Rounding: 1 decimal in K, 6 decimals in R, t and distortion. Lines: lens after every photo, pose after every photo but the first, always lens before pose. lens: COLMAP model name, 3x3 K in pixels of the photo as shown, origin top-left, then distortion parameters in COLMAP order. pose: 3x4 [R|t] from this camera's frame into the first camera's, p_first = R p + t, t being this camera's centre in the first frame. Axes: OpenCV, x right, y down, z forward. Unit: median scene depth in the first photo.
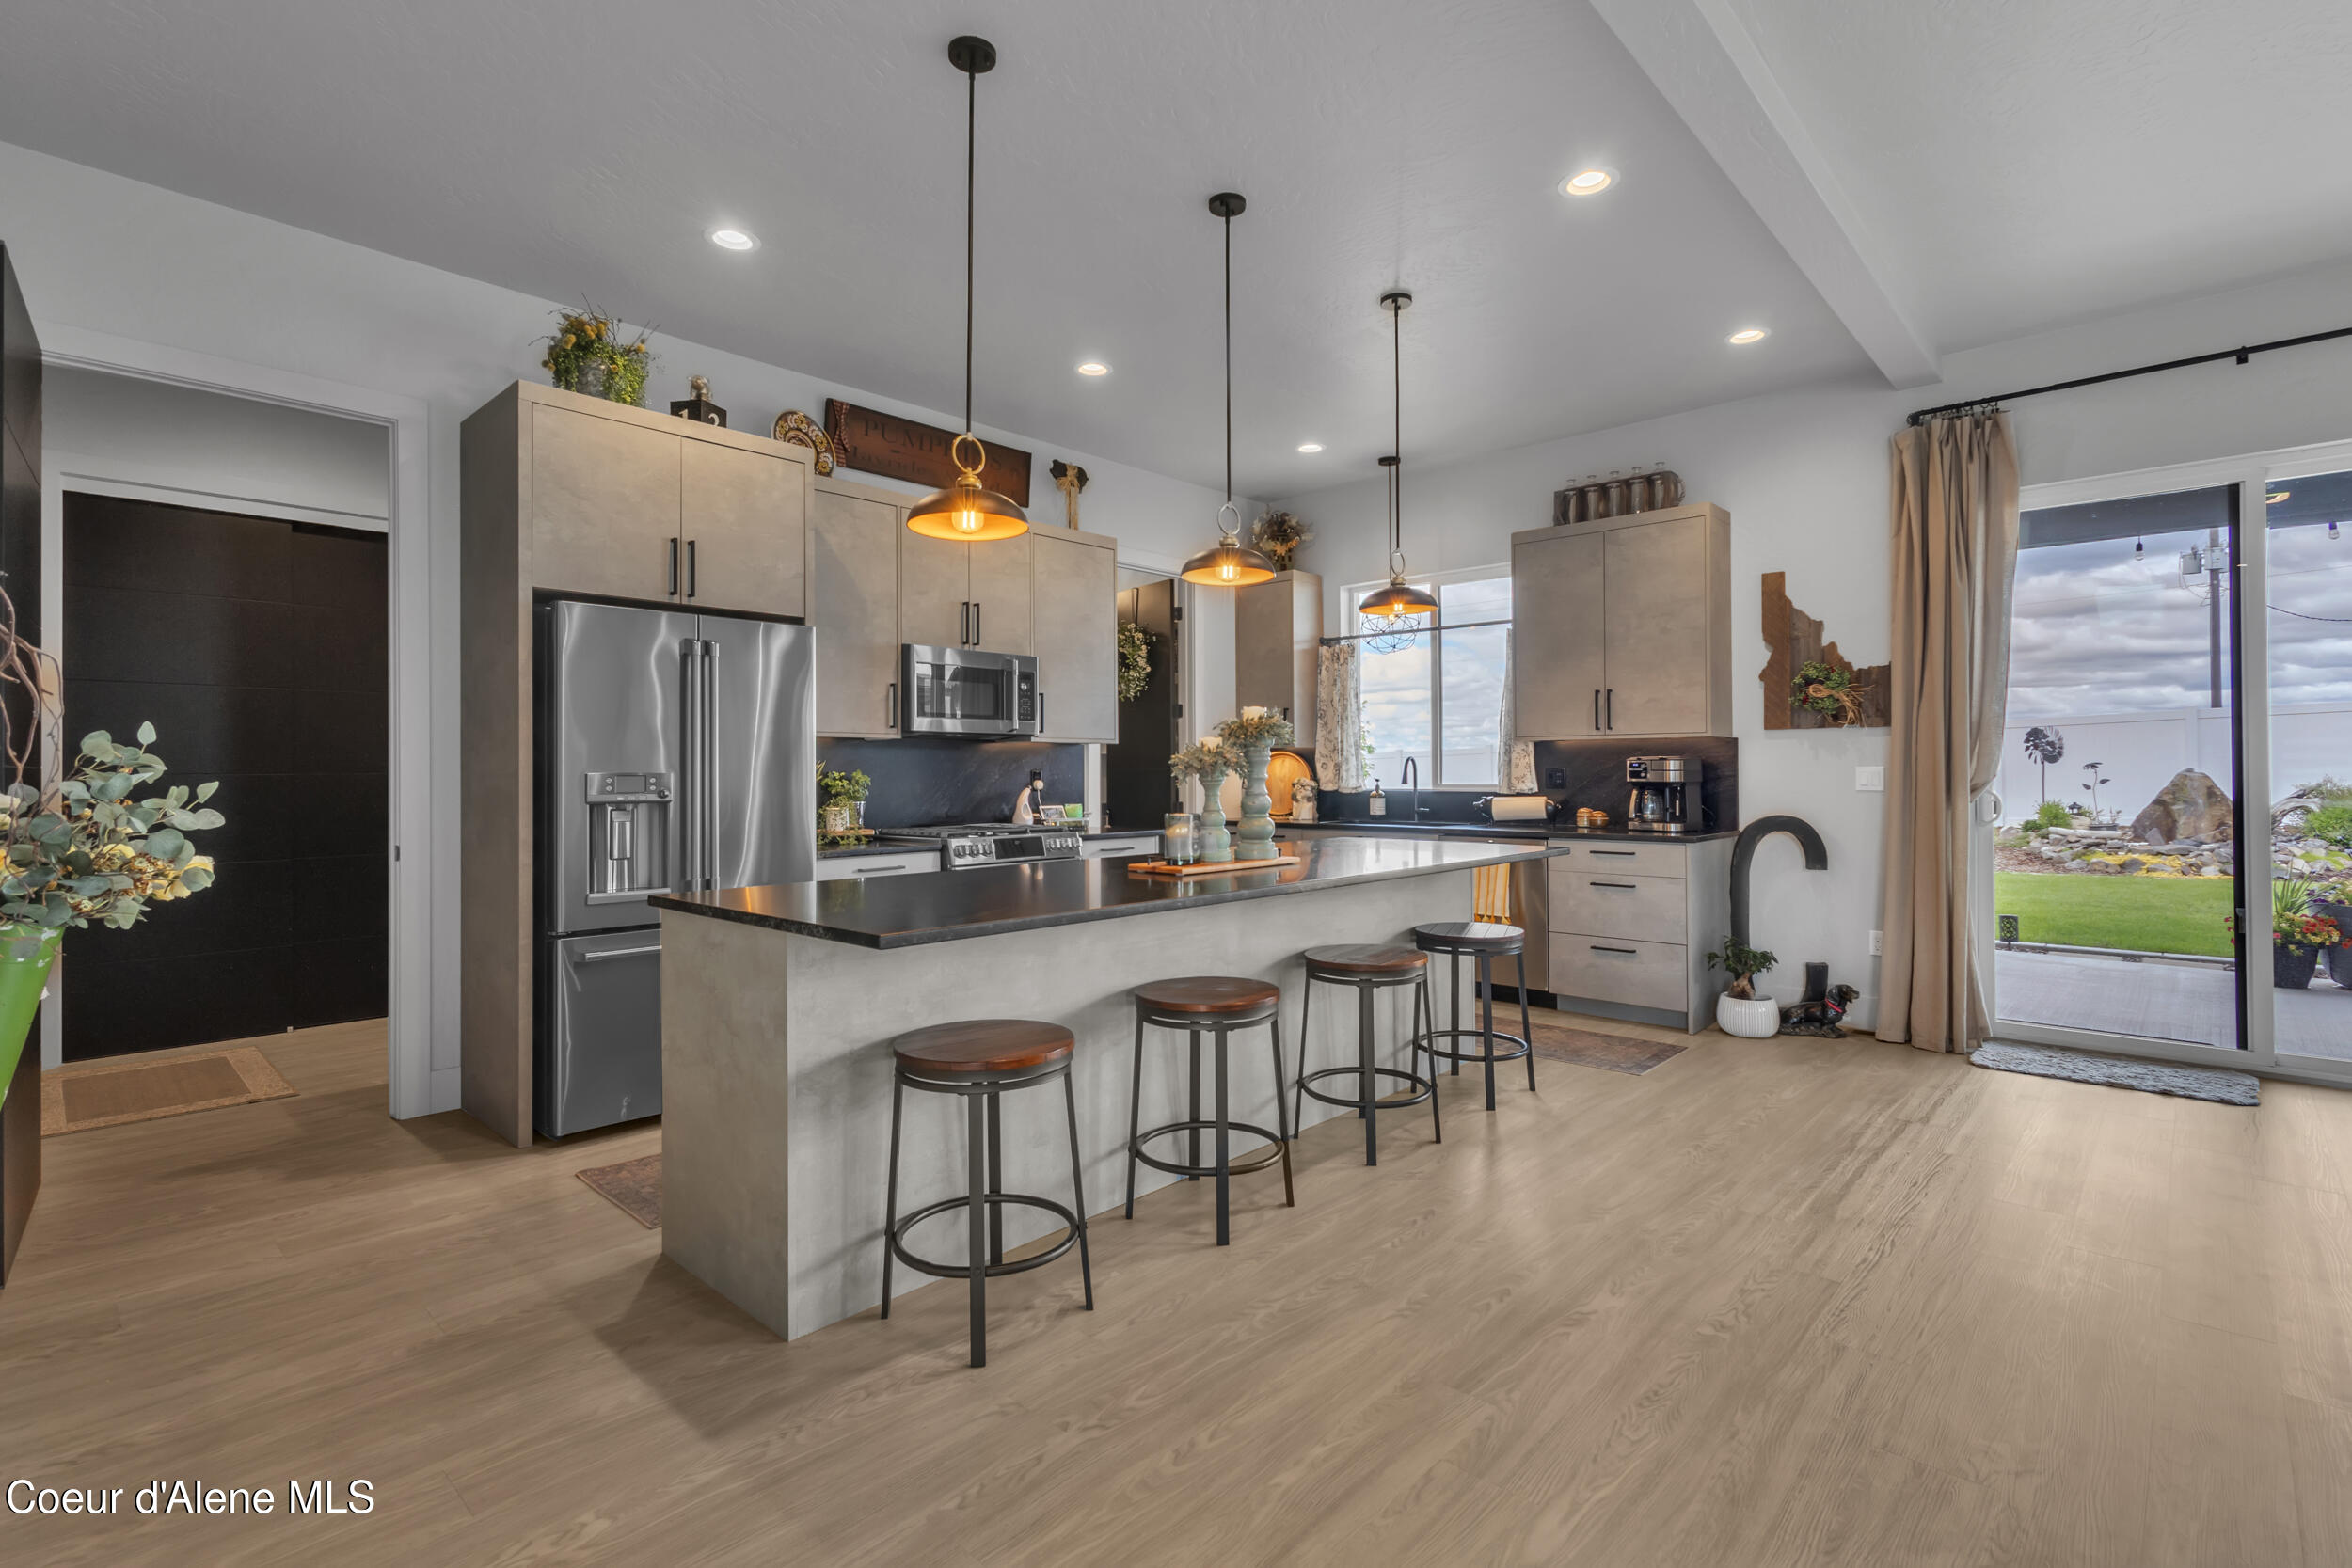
lens RADIAL K [[1075.5, 0, 1189.4], [0, 1075.5, 772.4], [0, 0, 1]] dist [0.008390, -0.000221]
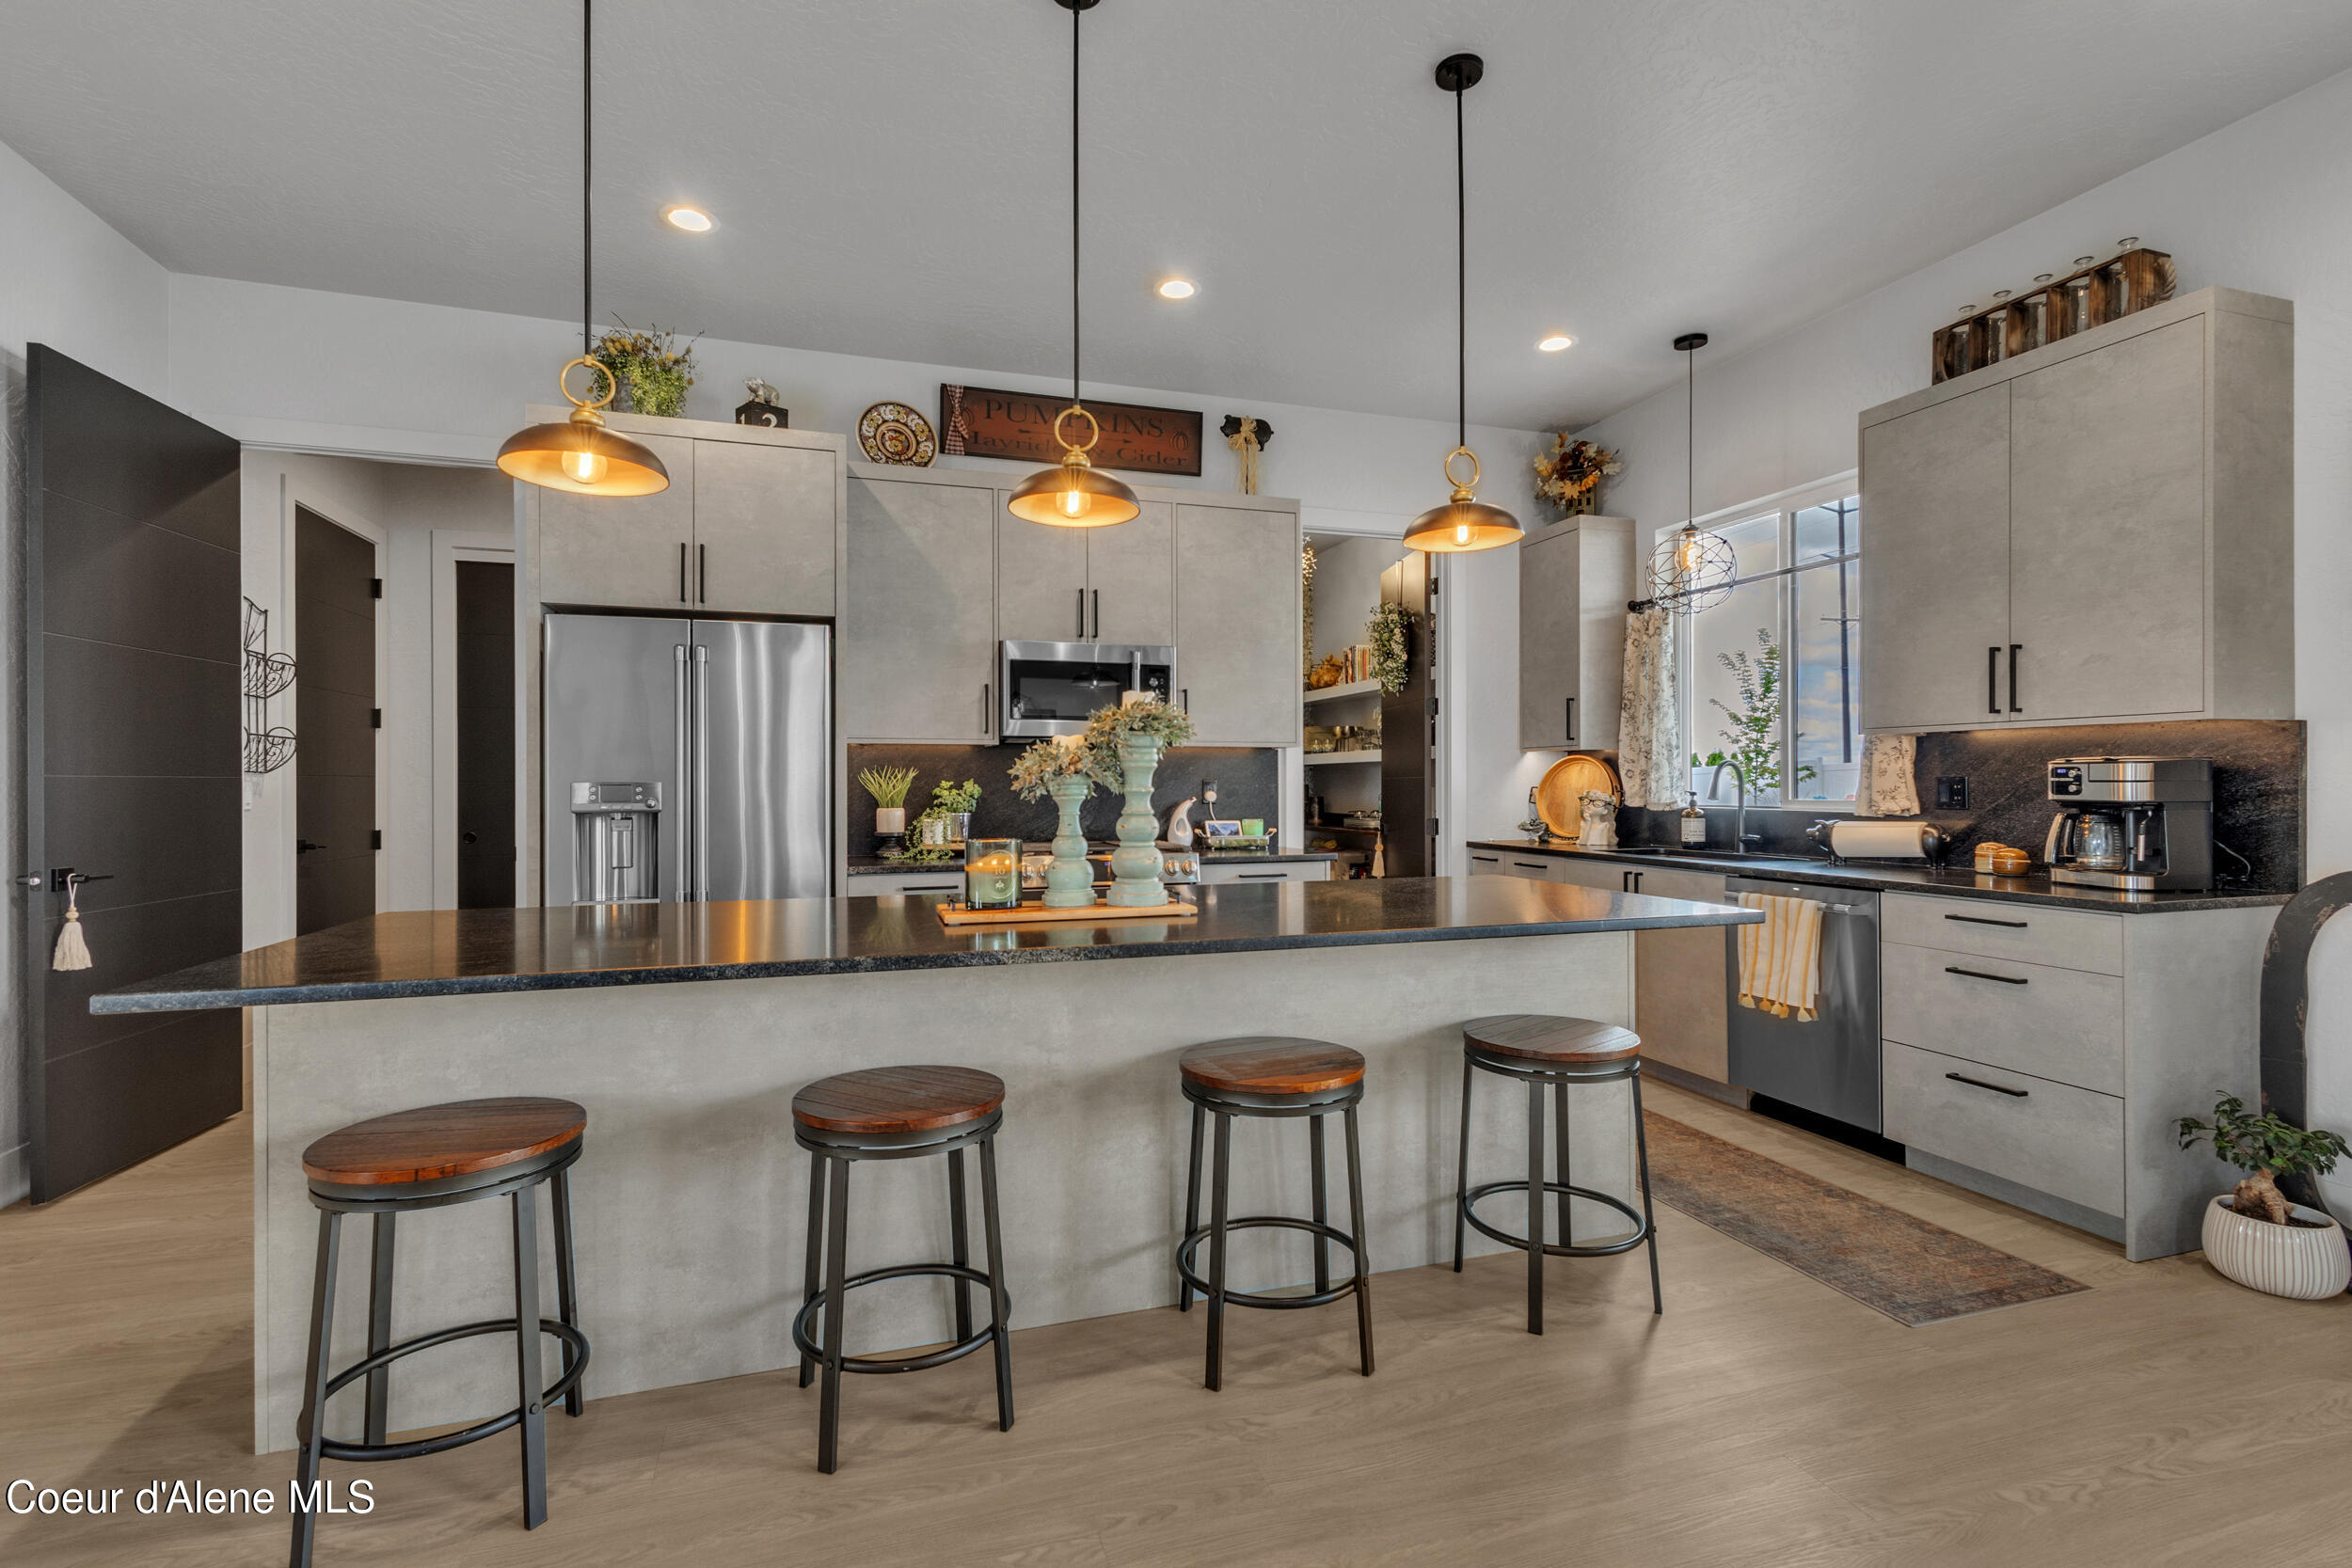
lens RADIAL K [[1075.5, 0, 1171.8], [0, 1075.5, 789.0], [0, 0, 1]] dist [0.008390, -0.000221]
pose [[0.872213, 0.005481, -0.489096, 0.277758], [-0.001549, 0.999963, 0.008442, -0.001607], [0.489124, -0.006606, 0.872189, 0.253147]]
